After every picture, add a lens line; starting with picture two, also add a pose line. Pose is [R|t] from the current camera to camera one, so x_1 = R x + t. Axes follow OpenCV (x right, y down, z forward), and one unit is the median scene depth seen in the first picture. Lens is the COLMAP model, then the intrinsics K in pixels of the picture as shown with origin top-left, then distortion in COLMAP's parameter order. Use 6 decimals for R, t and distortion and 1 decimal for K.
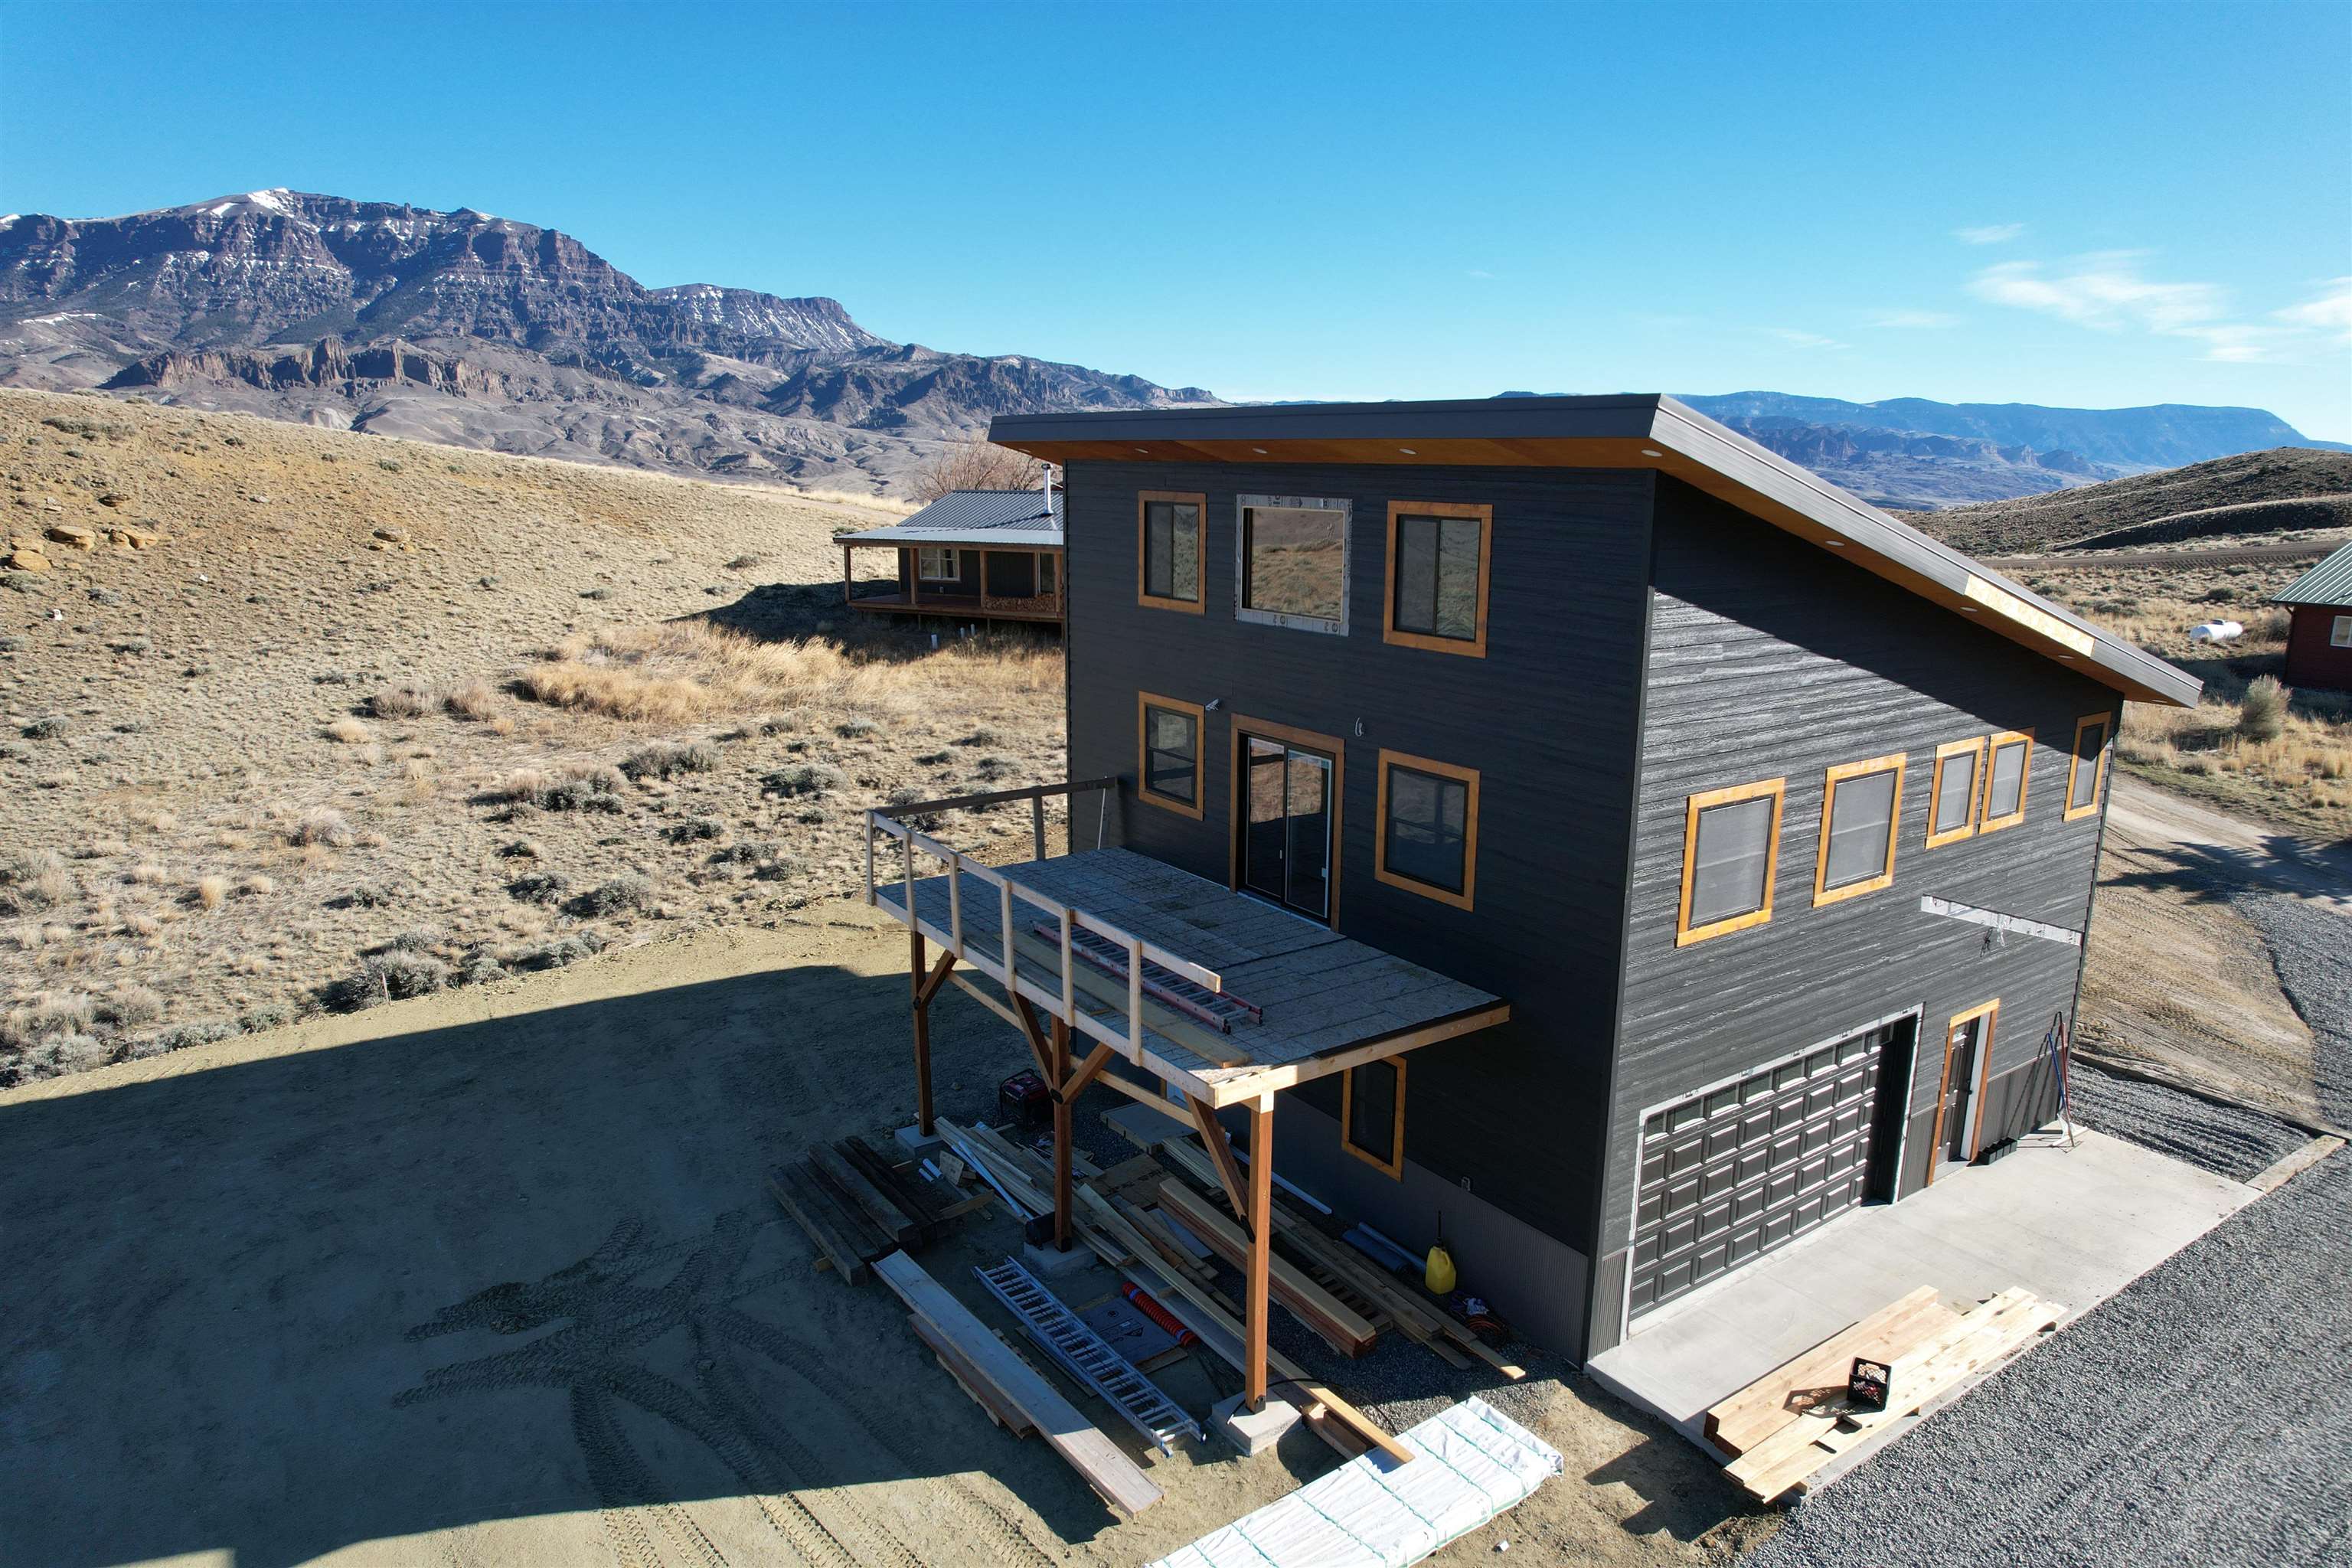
lens RADIAL K [[1503.3, 0, 1161.9], [0, 1503.3, 792.5], [0, 0, 1]] dist [-0.081905, 0.079490]
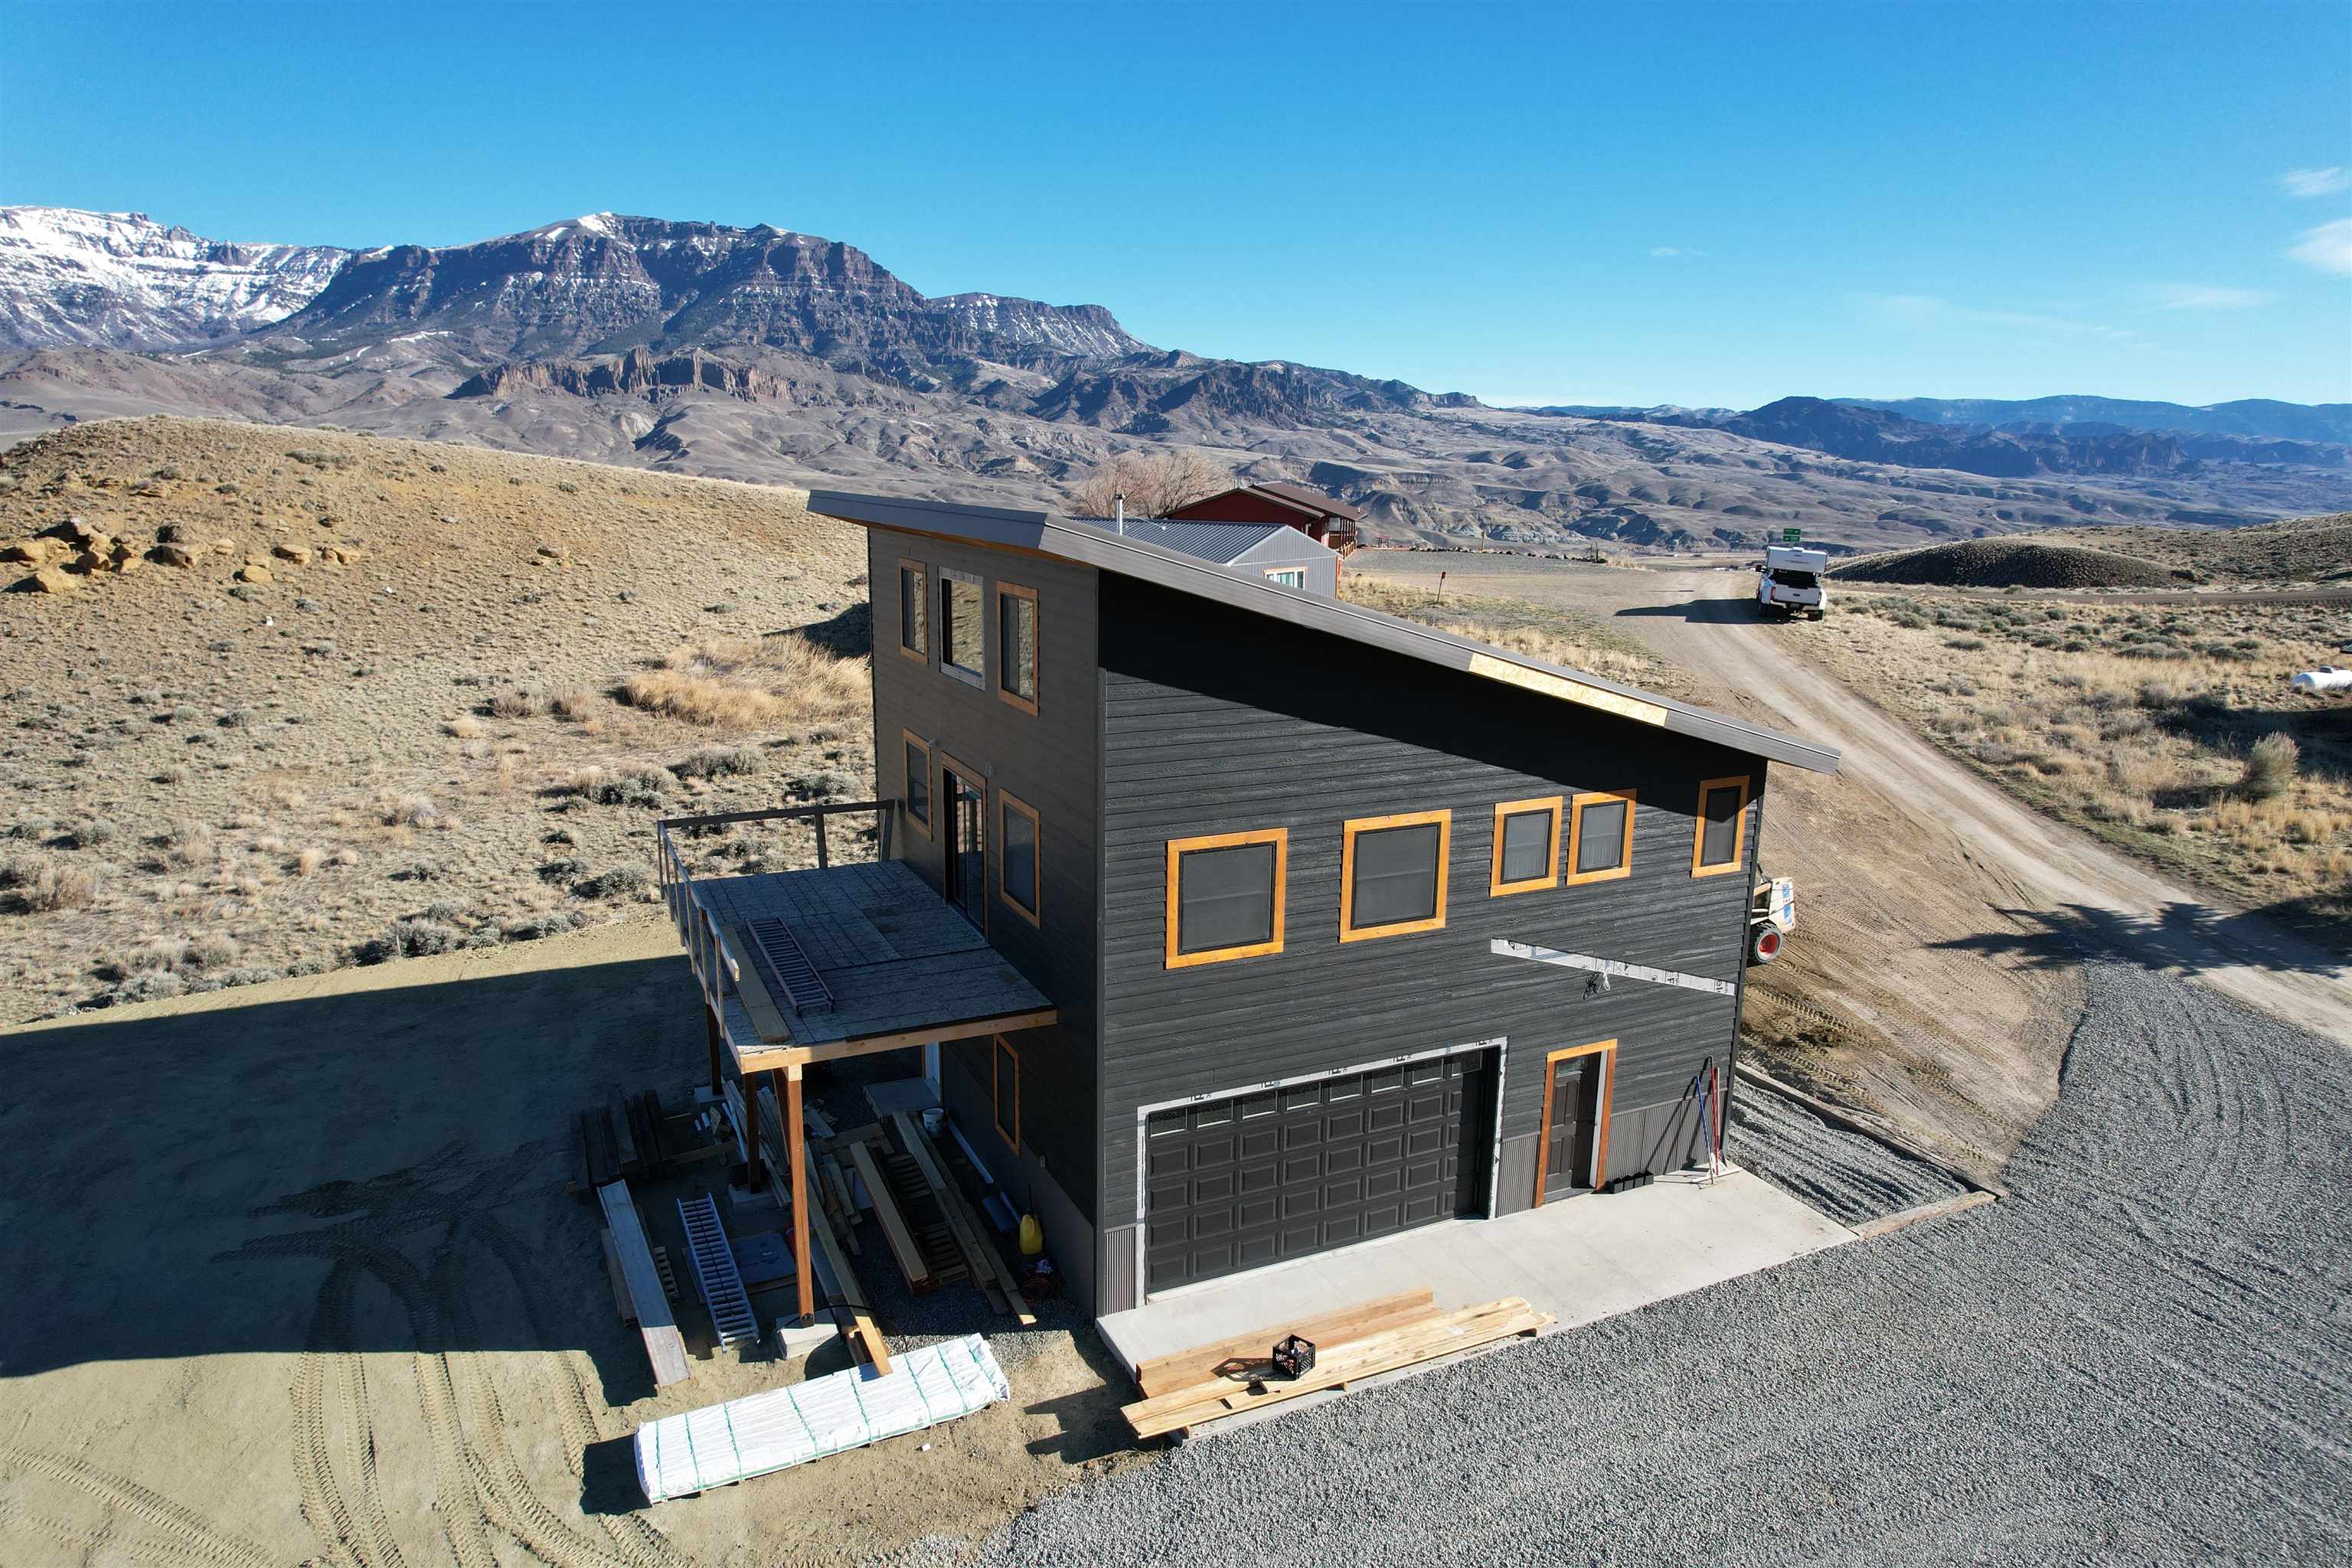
lens RADIAL K [[1503.3, 0, 1161.9], [0, 1503.3, 792.5], [0, 0, 1]] dist [-0.081905, 0.079490]
pose [[0.985325, 0.038006, -0.166403, 0.168692], [-0.038518, 0.999258, 0.000151, -0.011096], [0.166285, 0.006260, 0.986058, -0.051103]]
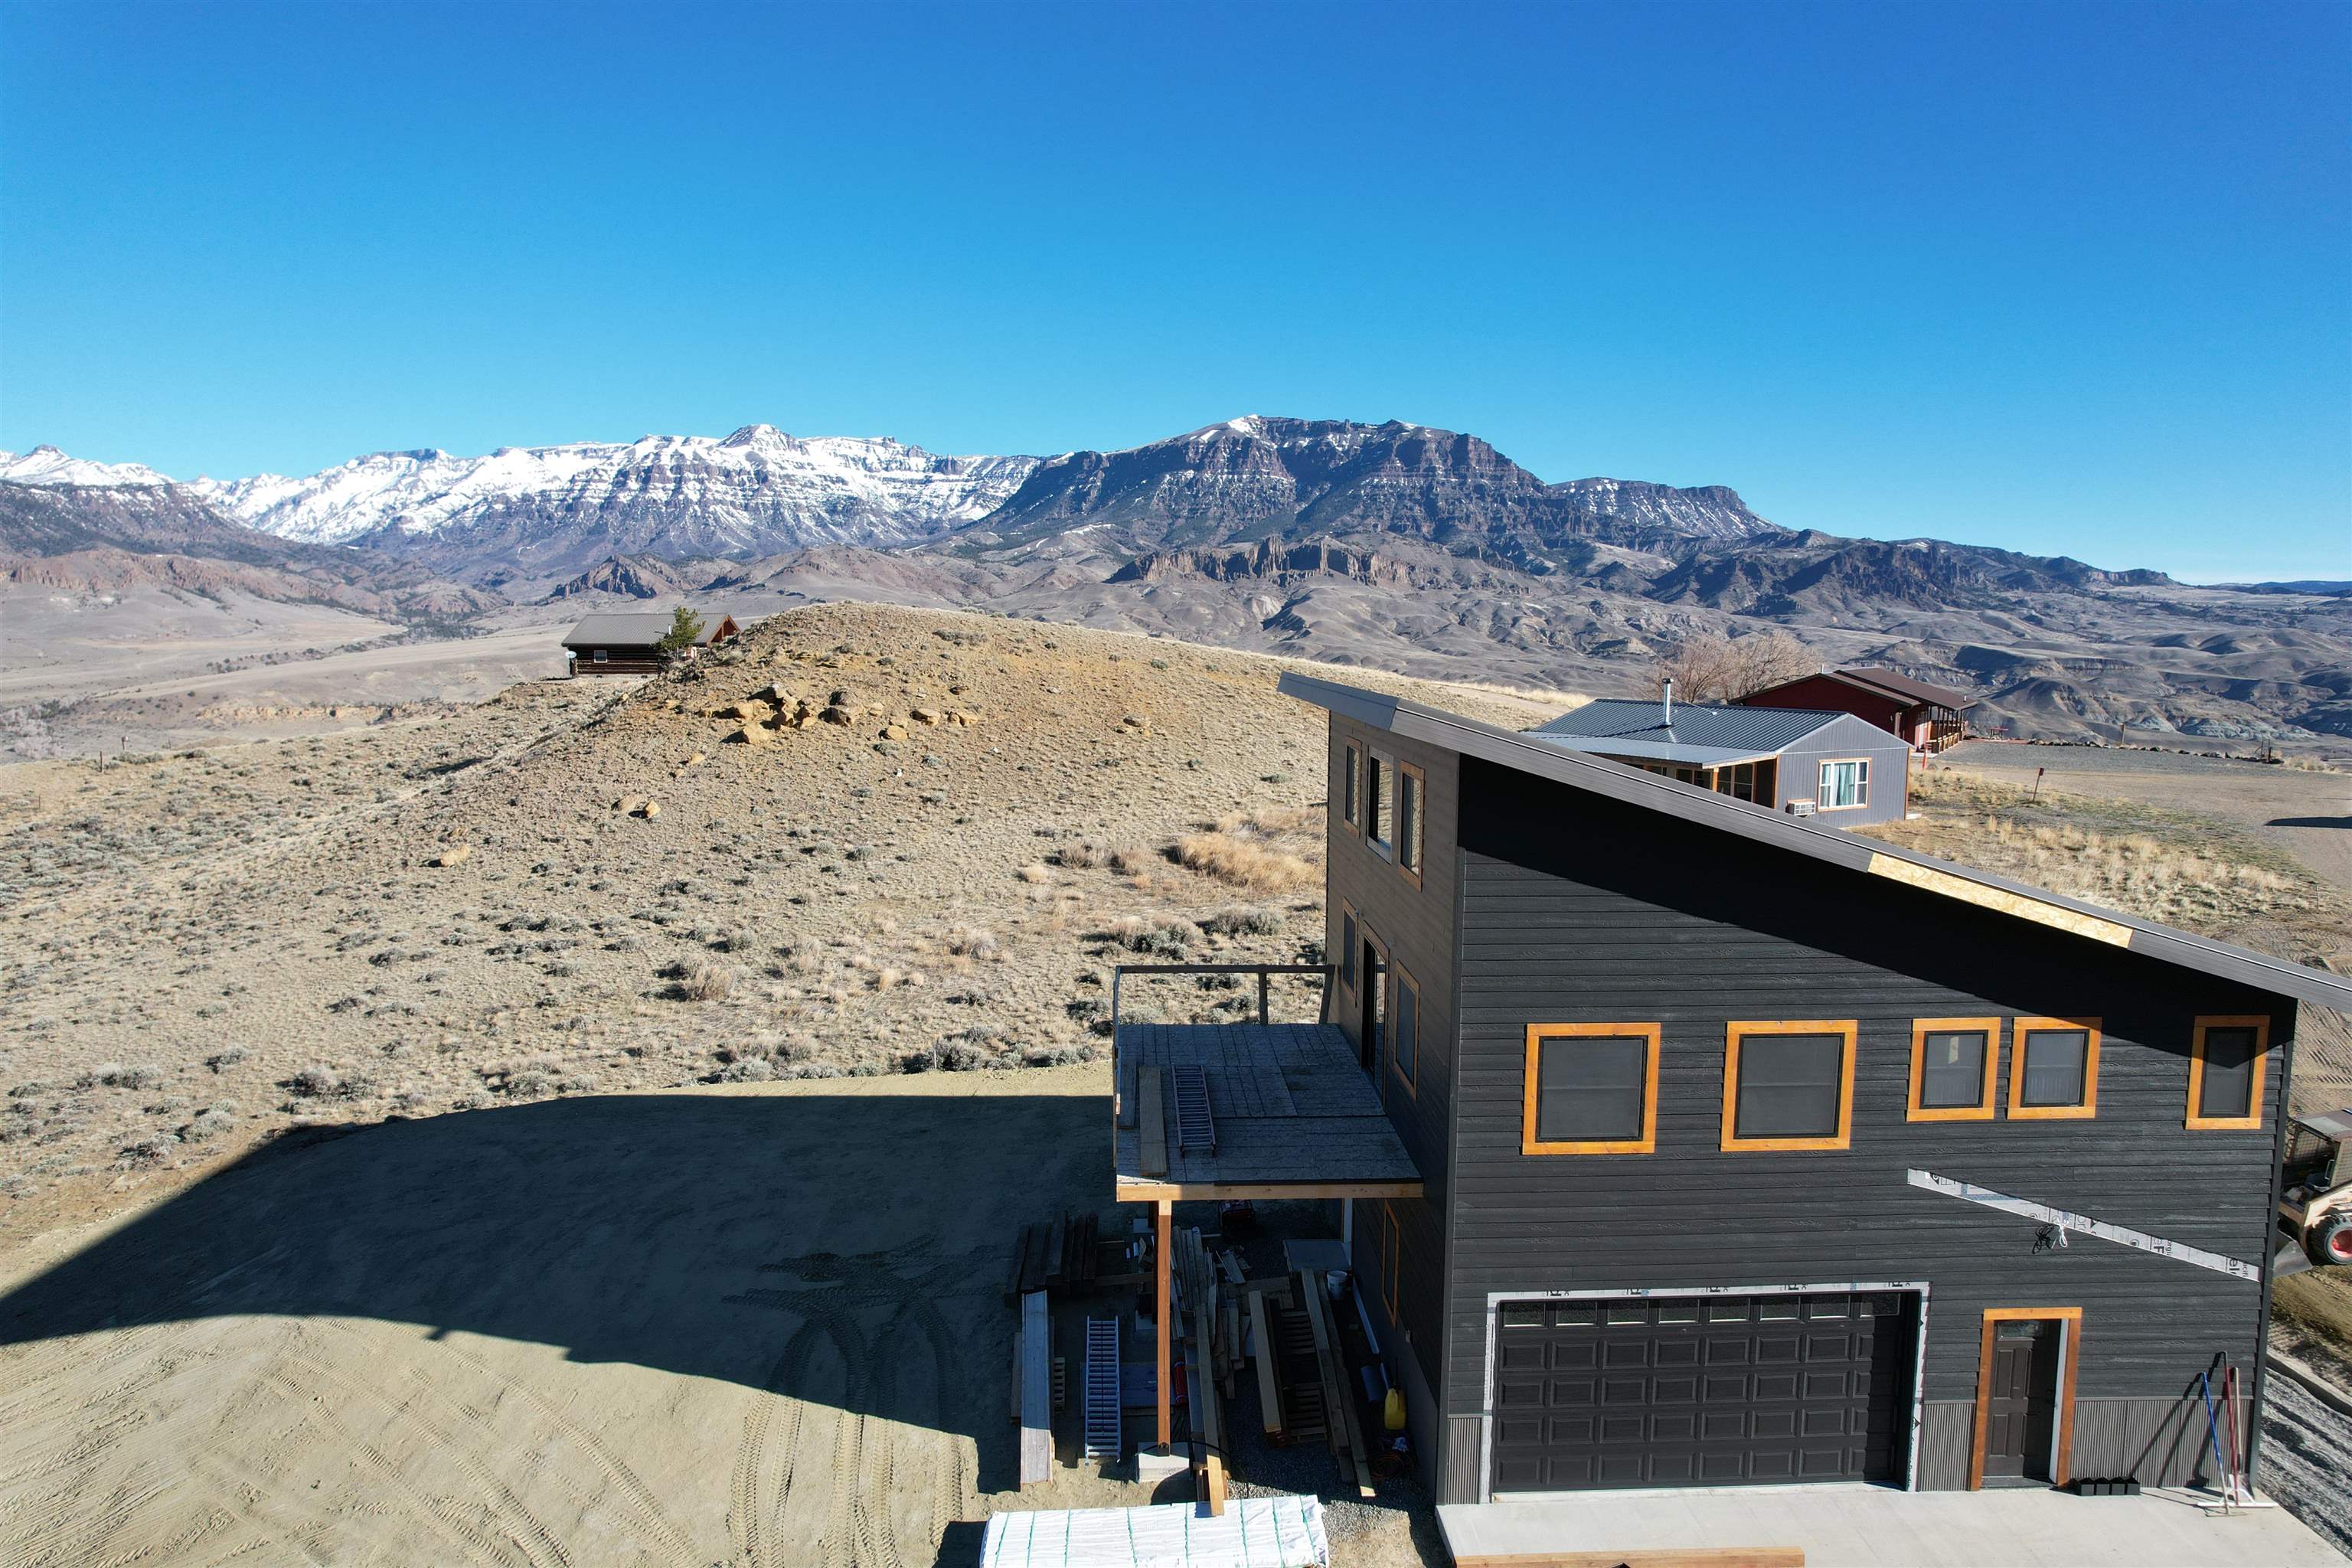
lens RADIAL K [[1493.7, 0, 1173.5], [0, 1493.7, 796.2], [0, 0, 1]] dist [-0.082812, 0.076585]
pose [[0.844959, 0.057553, -0.531726, 0.225750], [-0.119579, 0.989355, -0.082936, -0.013942], [0.521292, 0.133661, 0.842846, -0.046478]]
